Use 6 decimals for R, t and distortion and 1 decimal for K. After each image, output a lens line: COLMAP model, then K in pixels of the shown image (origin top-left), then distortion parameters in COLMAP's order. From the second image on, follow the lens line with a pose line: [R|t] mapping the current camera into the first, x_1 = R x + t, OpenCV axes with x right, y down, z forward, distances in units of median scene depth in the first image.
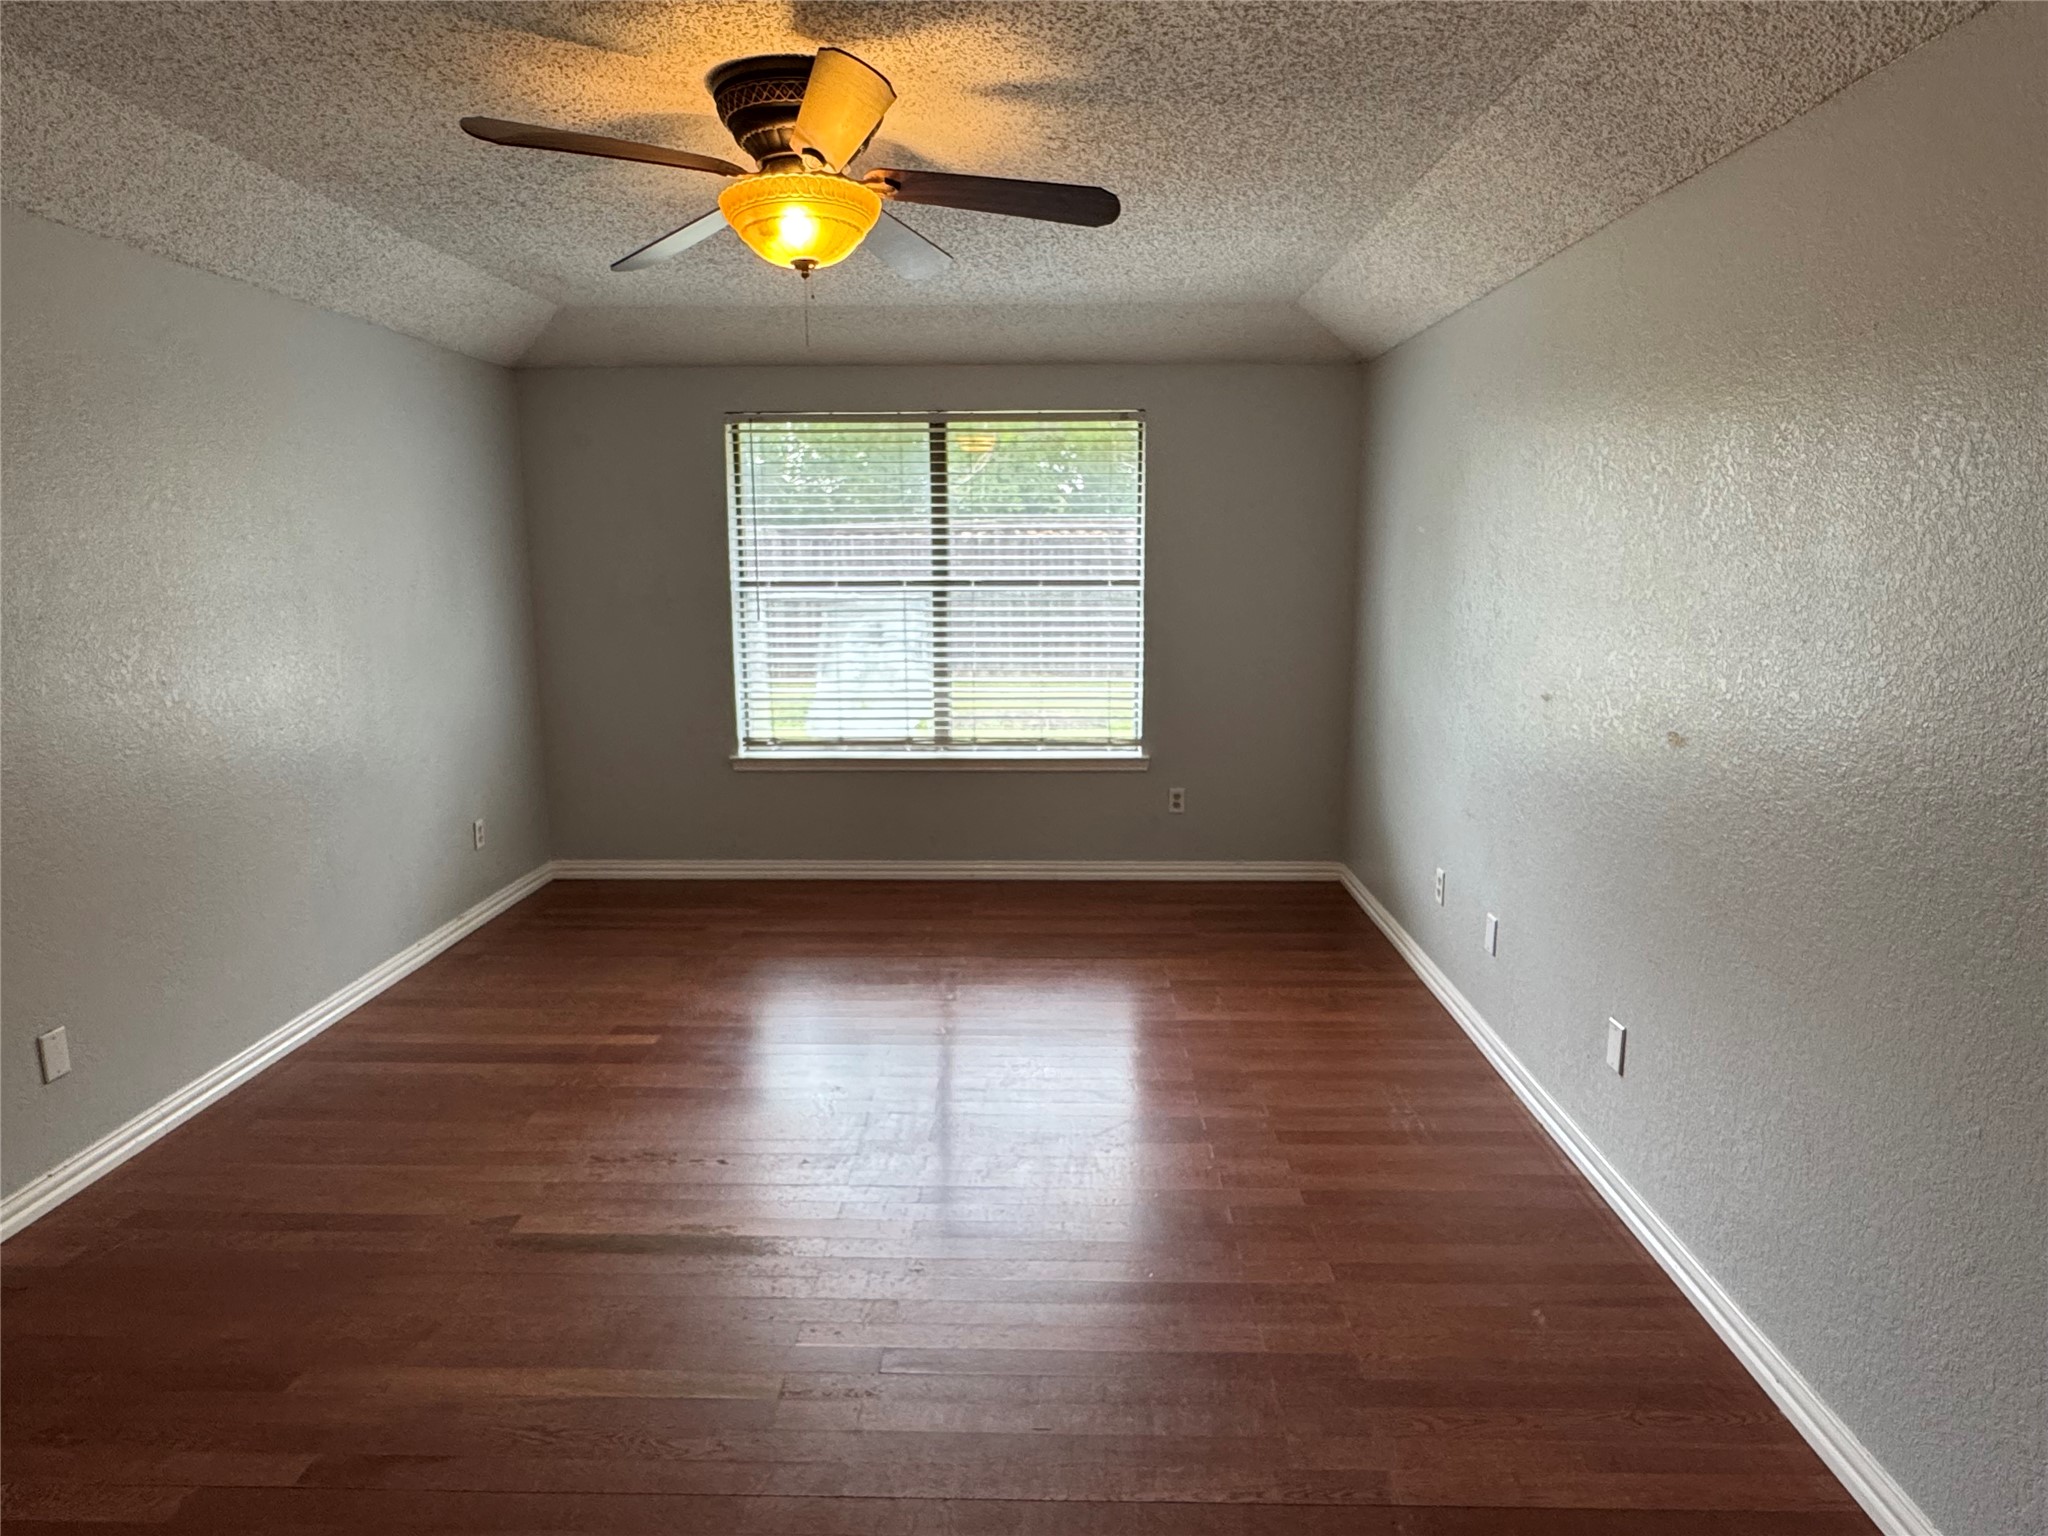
lens RADIAL K [[1230.9, 0, 1029.5], [0, 1230.9, 771.9], [0, 0, 1]] dist [-0.009576, -0.000448]
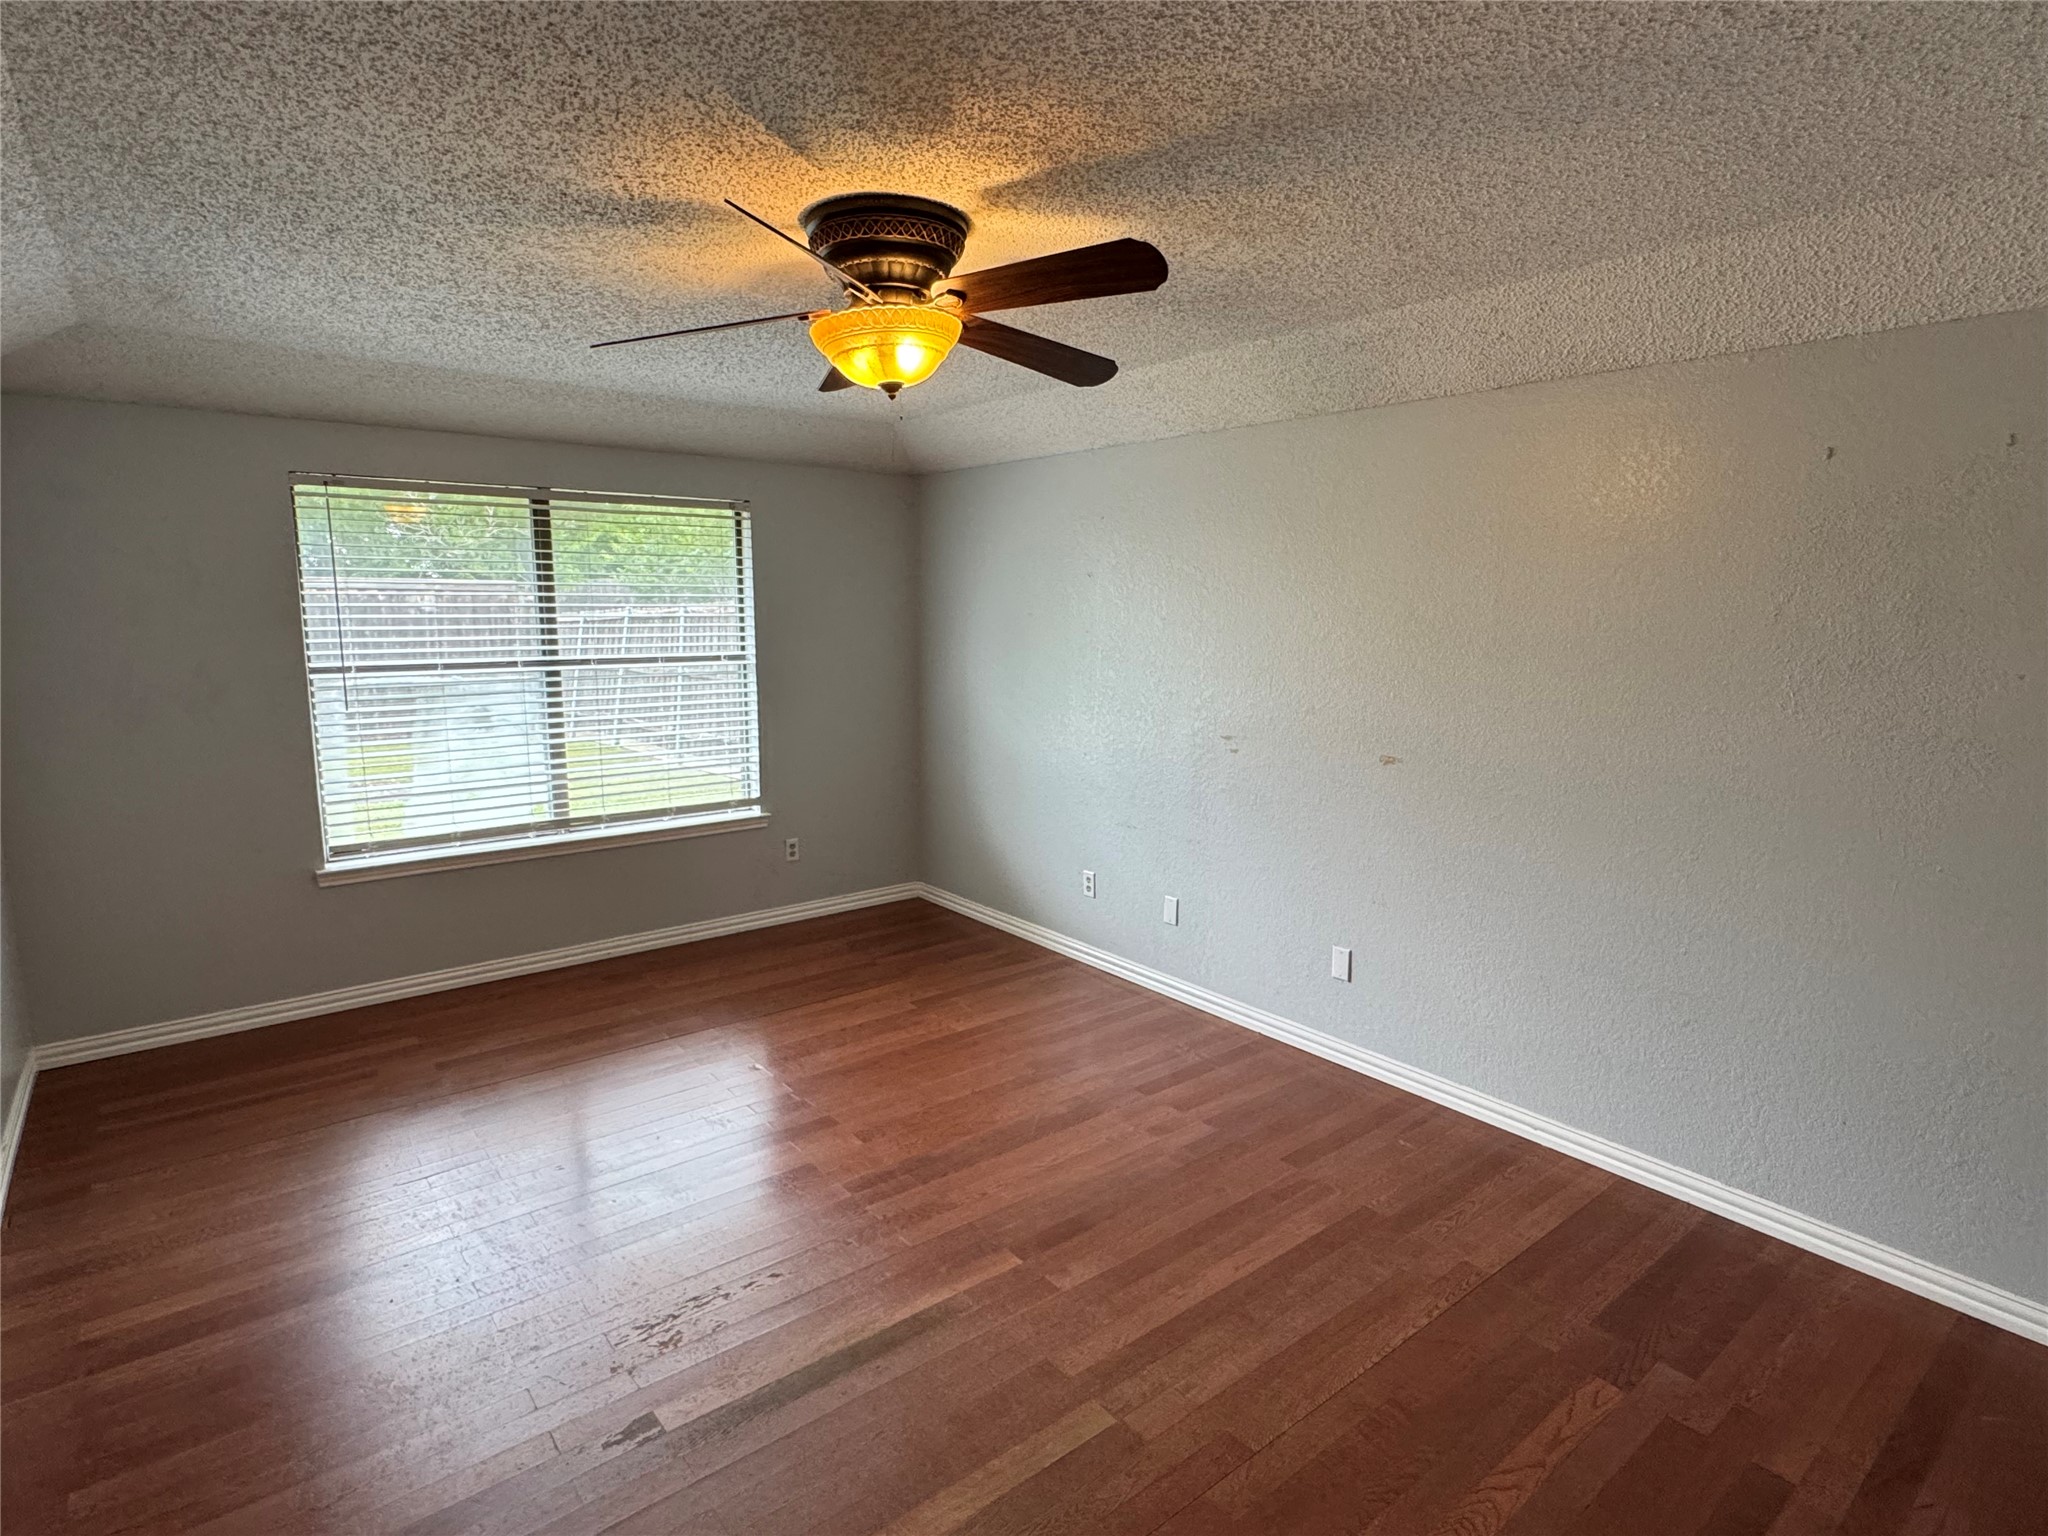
lens RADIAL K [[1085.1, 0, 1022.1], [0, 1085.1, 765.7], [0, 0, 1]] dist [-0.004943, 0.001530]
pose [[0.764976, -0.090031, 0.637735, -0.345087], [0.109867, 0.993910, 0.008526, -0.038852], [-0.634619, 0.063544, 0.770208, 0.107025]]
